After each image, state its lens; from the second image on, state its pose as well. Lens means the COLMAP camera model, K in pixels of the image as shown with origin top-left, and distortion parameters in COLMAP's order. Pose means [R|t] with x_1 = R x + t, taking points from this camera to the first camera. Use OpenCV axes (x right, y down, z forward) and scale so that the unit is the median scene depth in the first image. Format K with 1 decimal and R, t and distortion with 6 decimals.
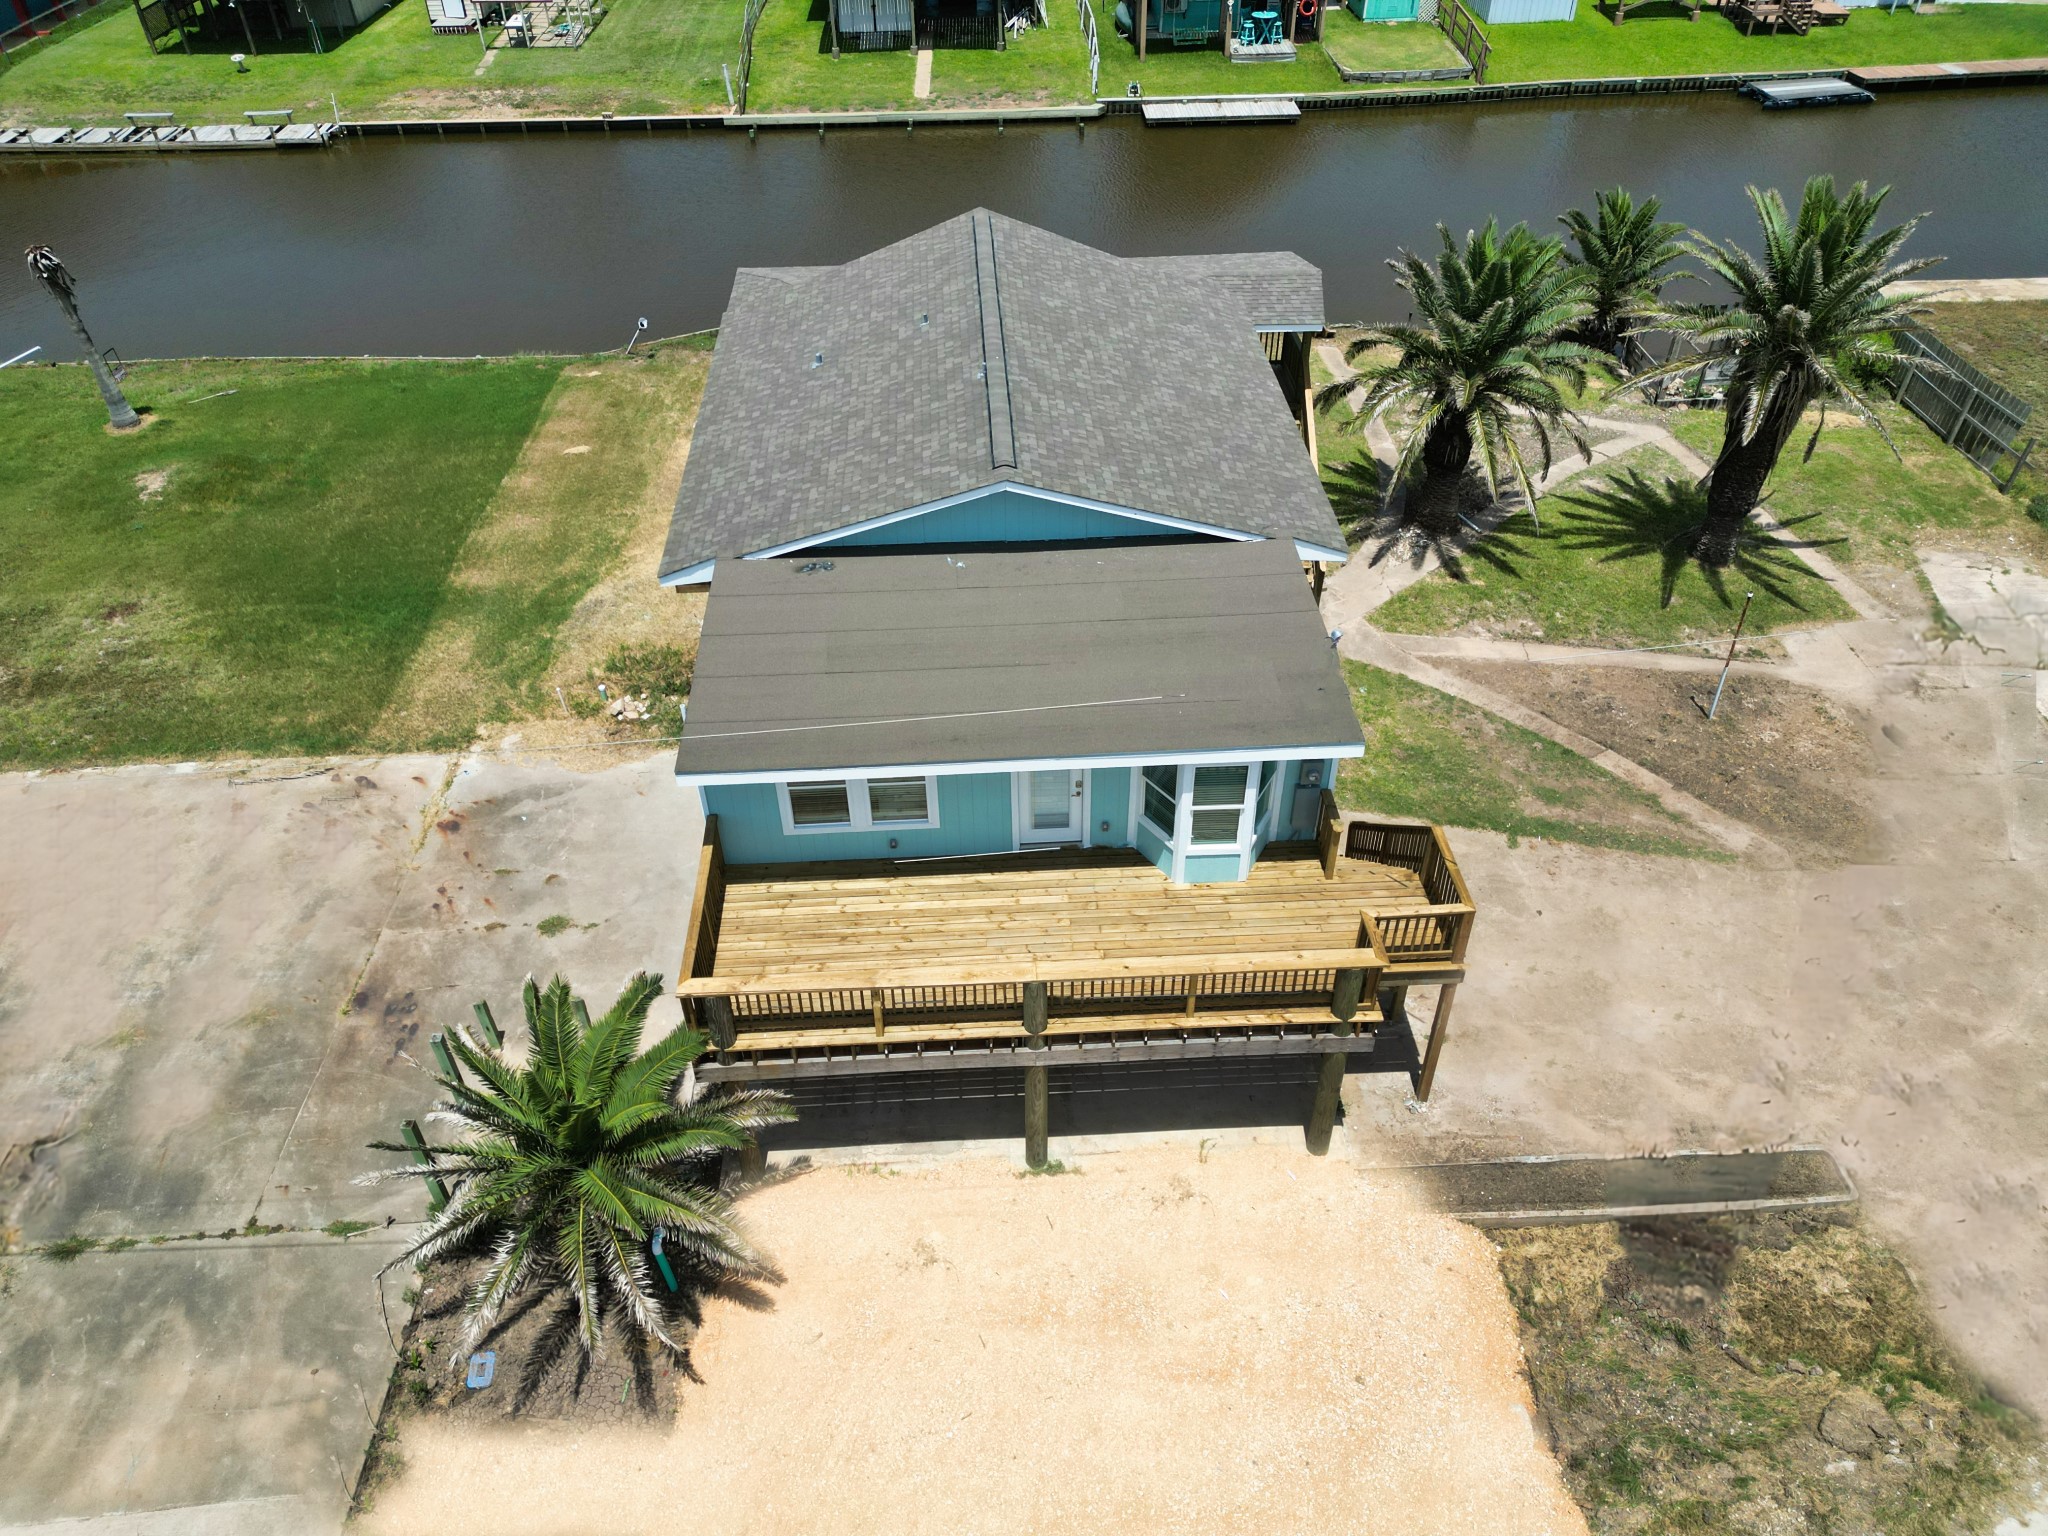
lens RADIAL K [[1443.0, 0, 1015.8], [0, 1443.0, 758.2], [0, 0, 1]] dist [0.065286, -0.051635]
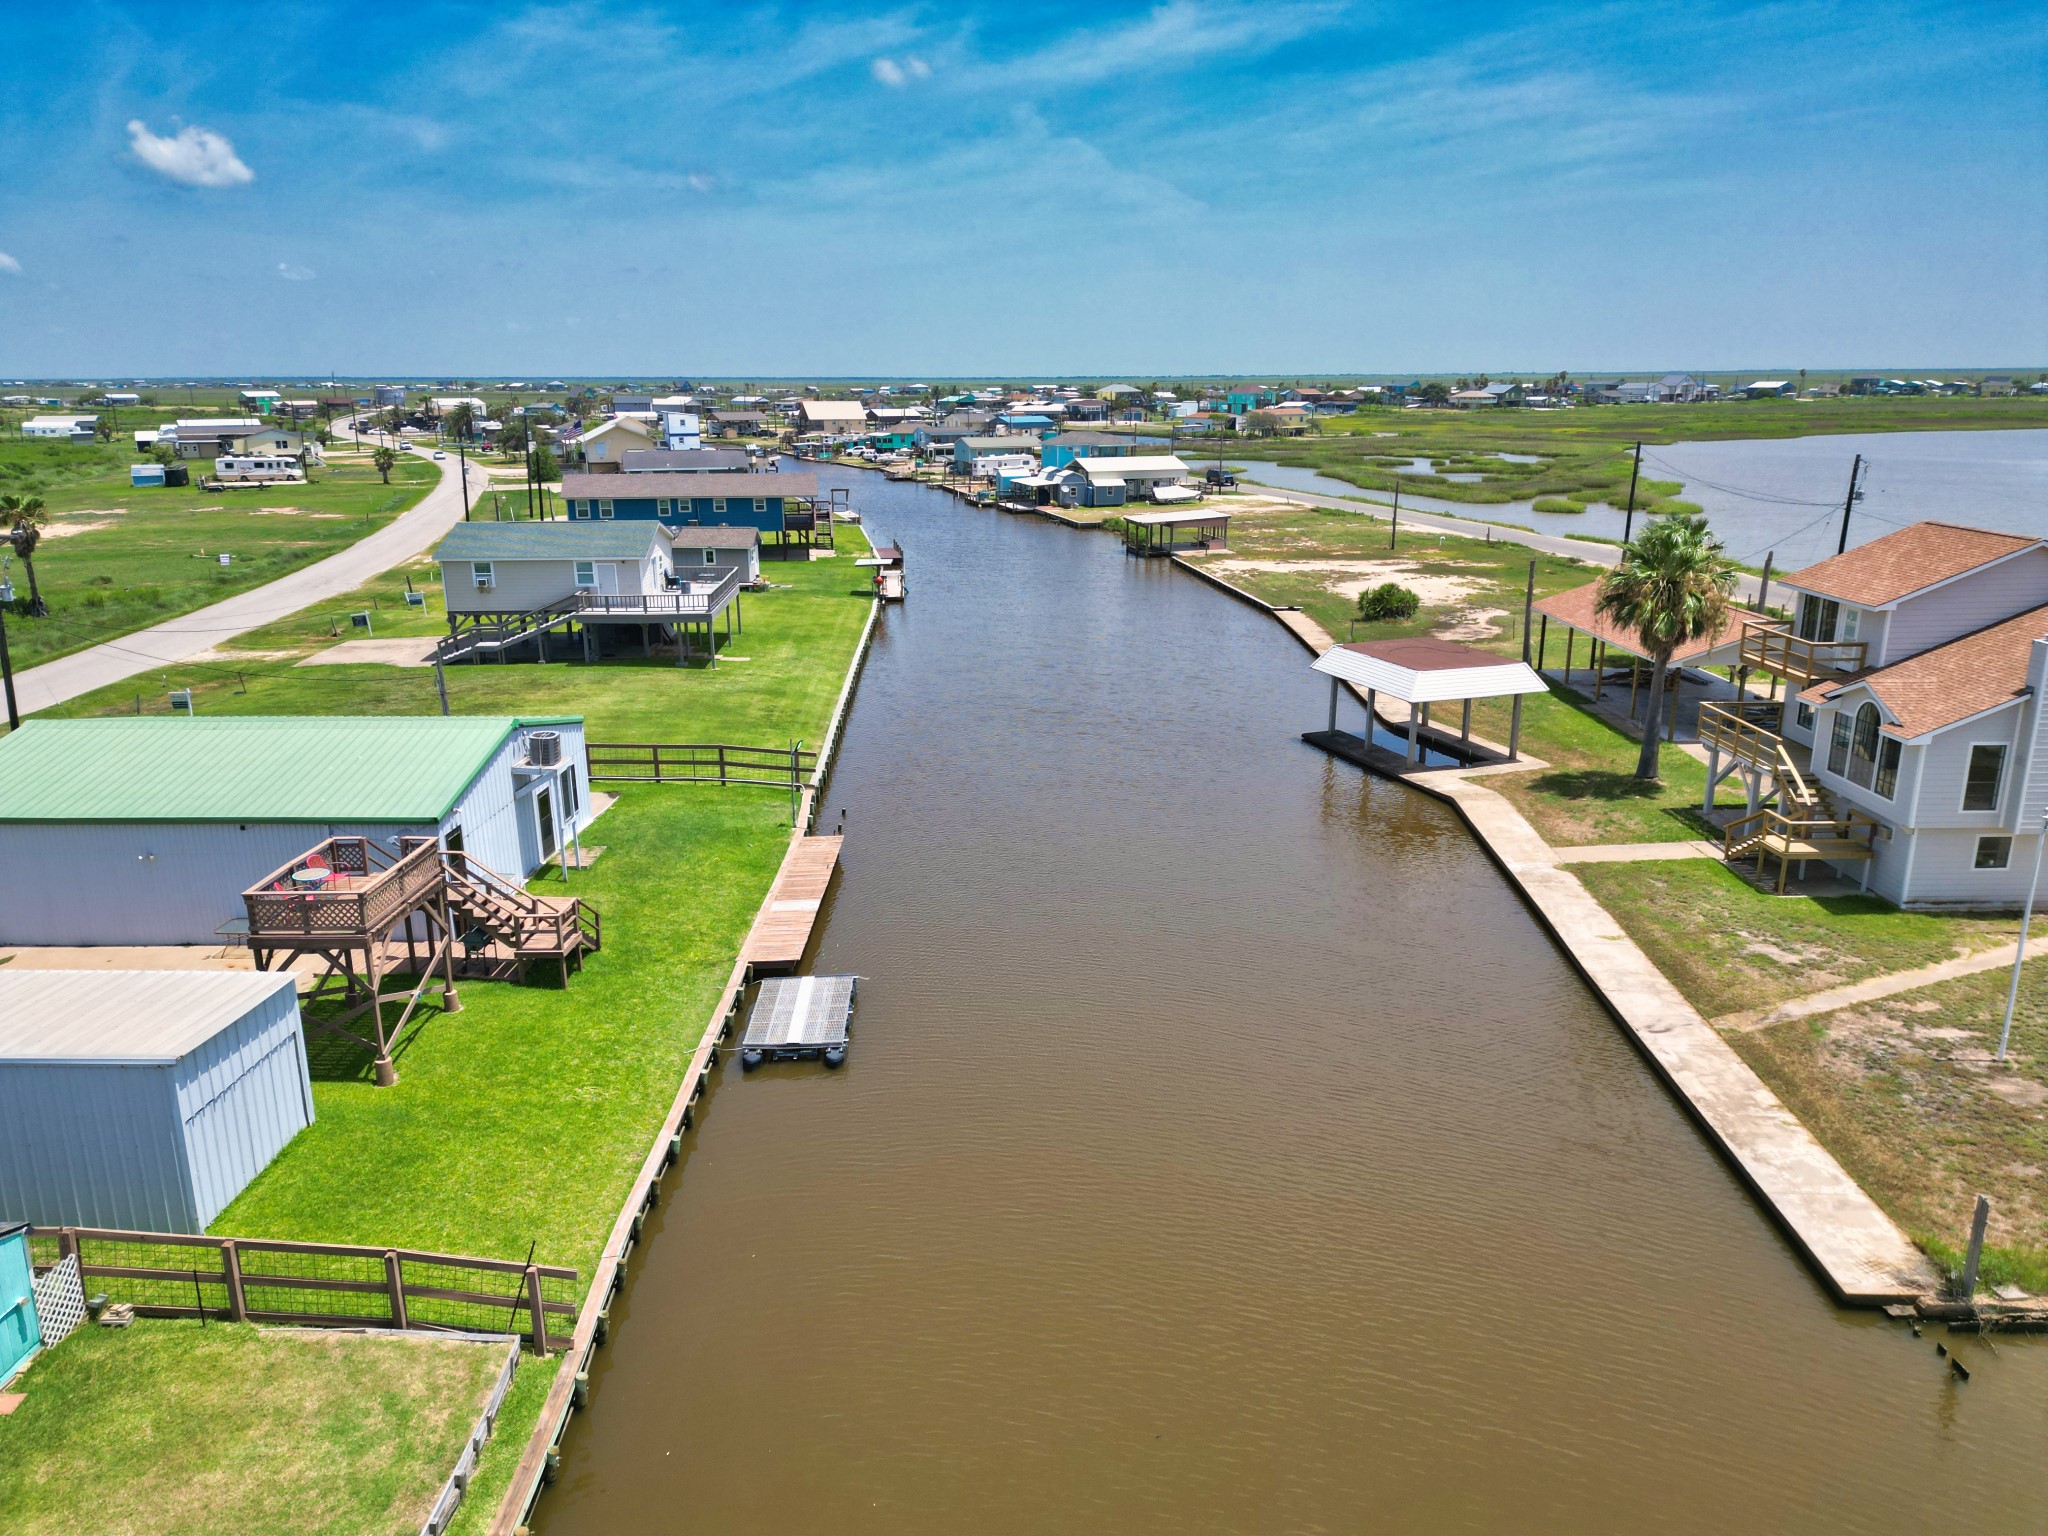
lens RADIAL K [[1428.2, 0, 1018.7], [0, 1428.2, 762.9], [0, 0, 1]] dist [0.119628, -0.179306]
pose [[0.059615, -0.246906, 0.967204, -0.002274], [0.636495, 0.755809, 0.153710, -1.031041], [-0.768974, 0.606457, 0.202212, 1.371542]]
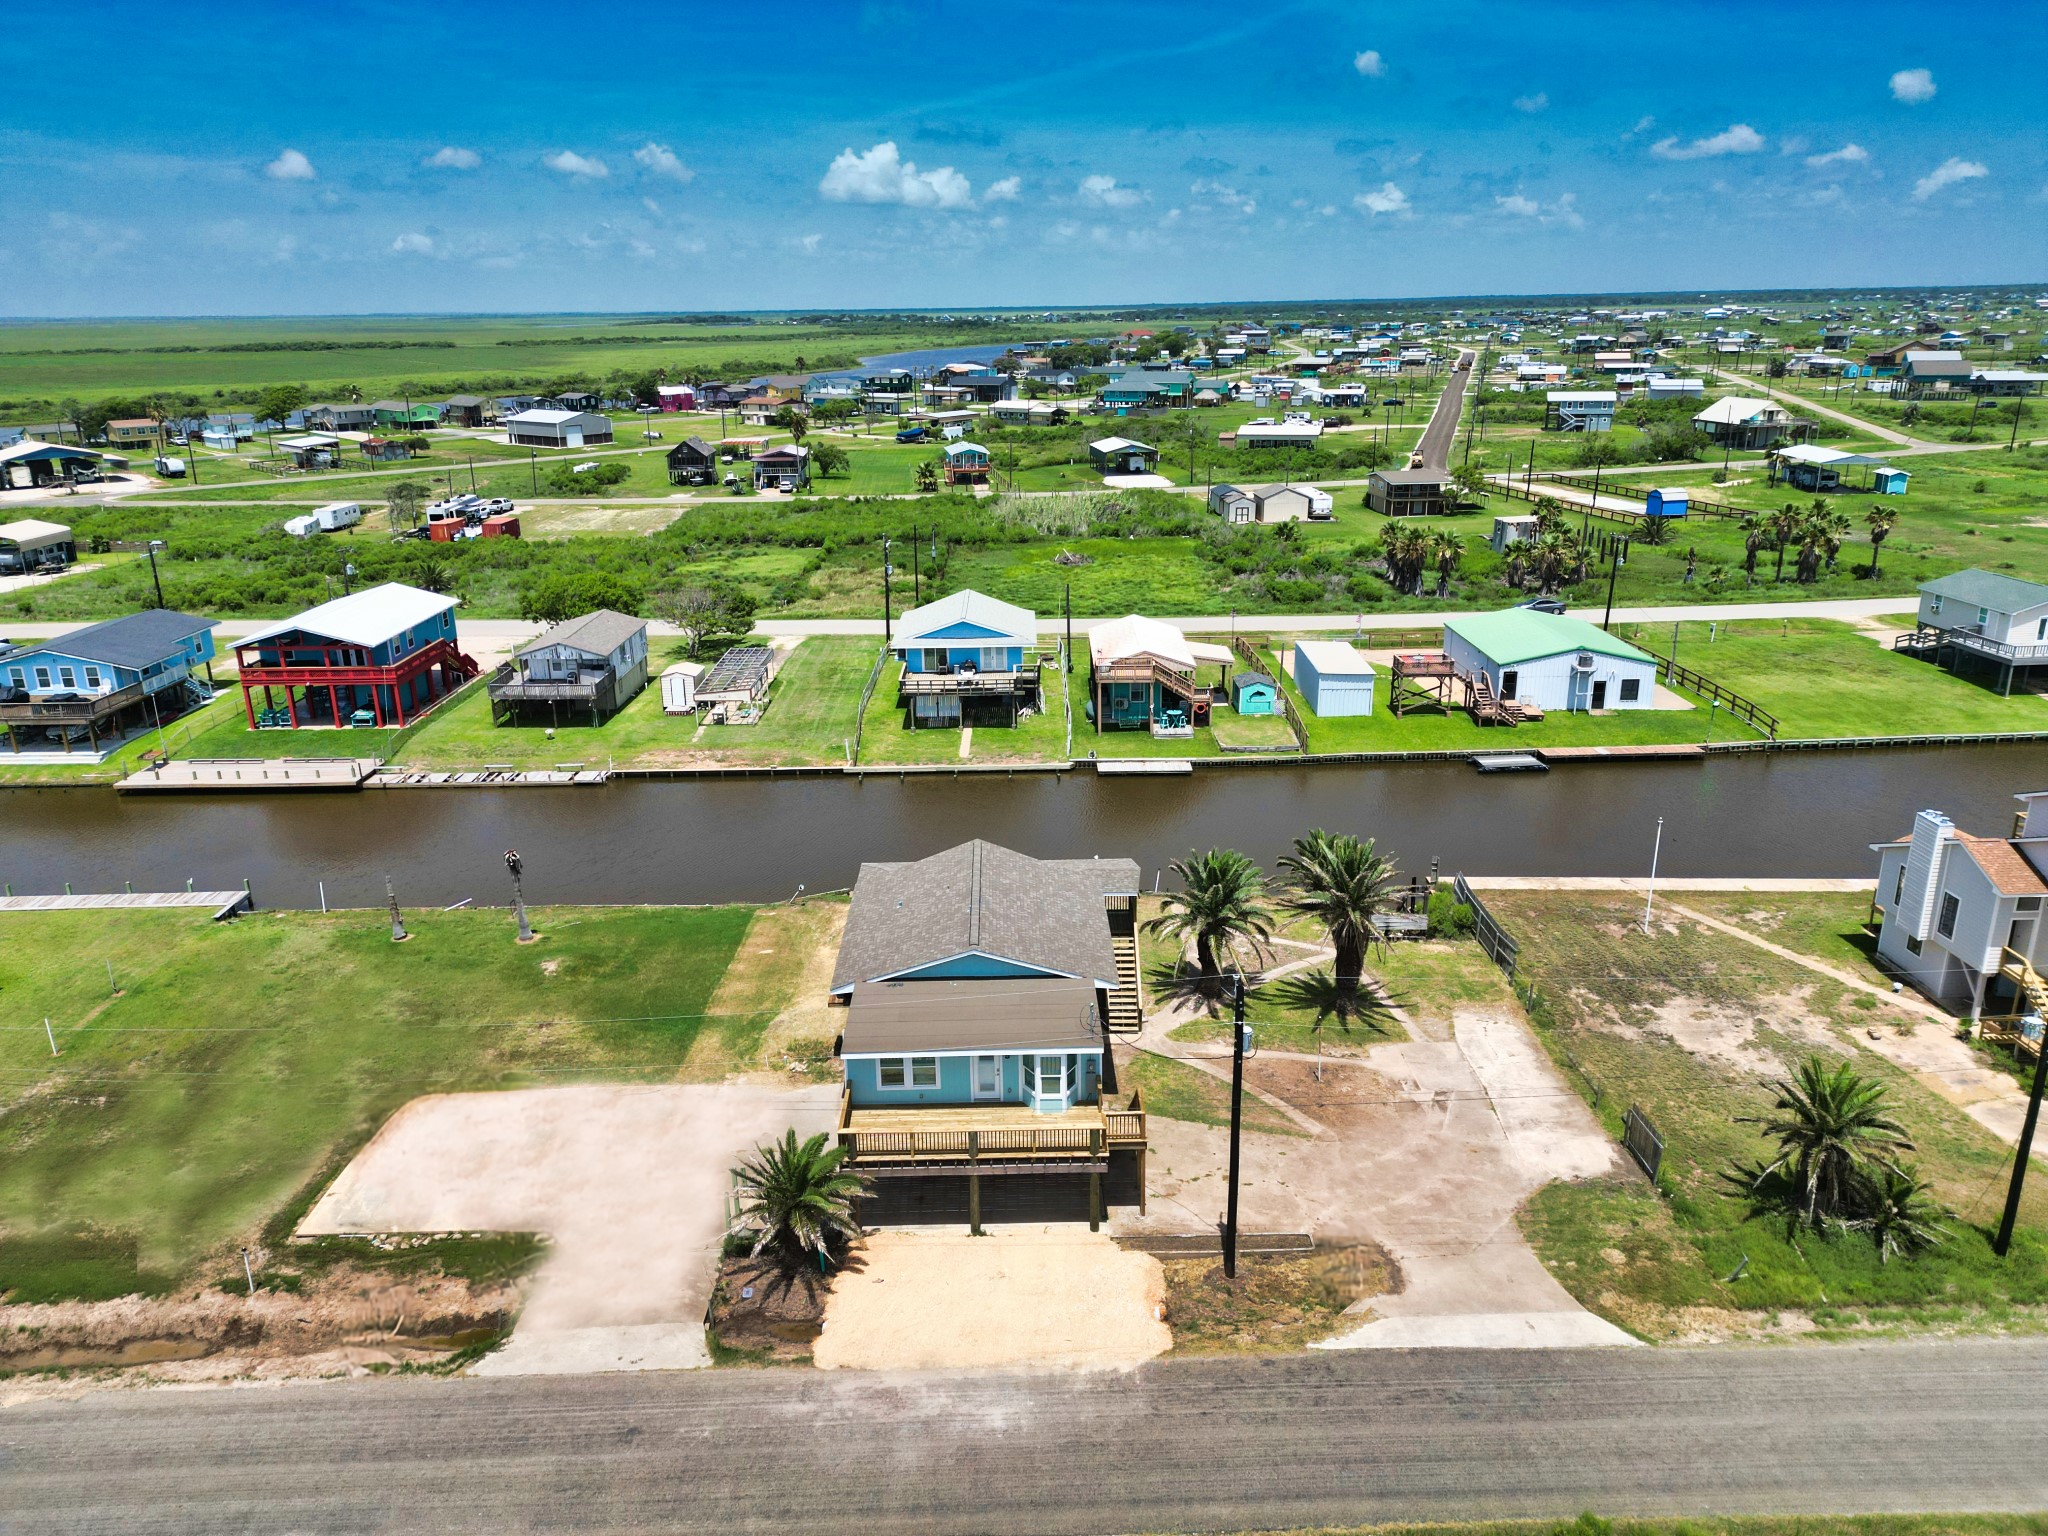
lens RADIAL K [[1428.2, 0, 1018.7], [0, 1428.2, 762.9], [0, 0, 1]] dist [0.119628, -0.179306]
pose [[0.999359, 0.010550, -0.034219, 0.096415], [-0.022414, 0.929547, -0.368022, 0.264480], [0.027926, 0.368553, 0.929187, -0.900746]]
